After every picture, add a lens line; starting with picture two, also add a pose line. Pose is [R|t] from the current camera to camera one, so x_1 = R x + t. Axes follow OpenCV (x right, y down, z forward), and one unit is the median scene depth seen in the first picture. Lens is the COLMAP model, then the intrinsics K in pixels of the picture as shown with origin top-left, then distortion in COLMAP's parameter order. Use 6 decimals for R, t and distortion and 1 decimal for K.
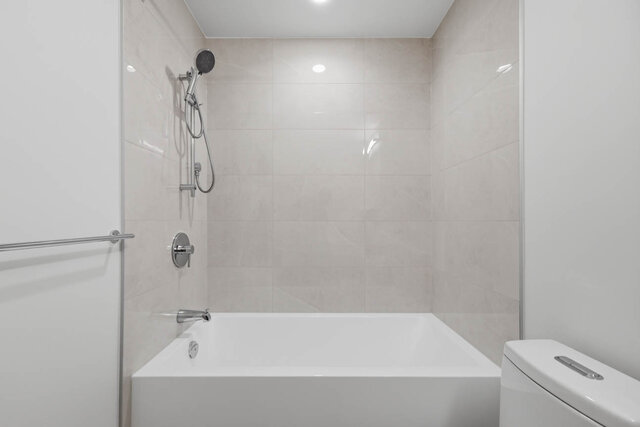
lens RADIAL K [[280.7, 0, 319.0], [0, 280.7, 220.1], [0, 0, 1]] dist [0.001162, 0.000096]
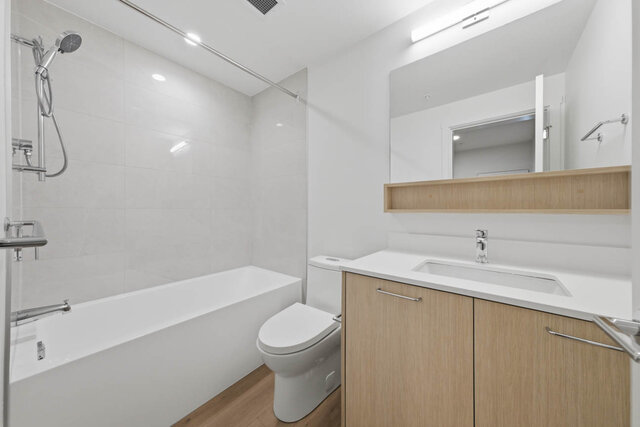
lens RADIAL K [[229.8, 0, 319.9], [0, 229.8, 211.7], [0, 0, 1]] dist [0.001796, 0.000248]
pose [[0.615238, -0.005609, 0.788322, -0.411559], [0.000904, 0.999979, 0.006410, 0.010925], [-0.788341, -0.003231, 0.615230, -0.135526]]
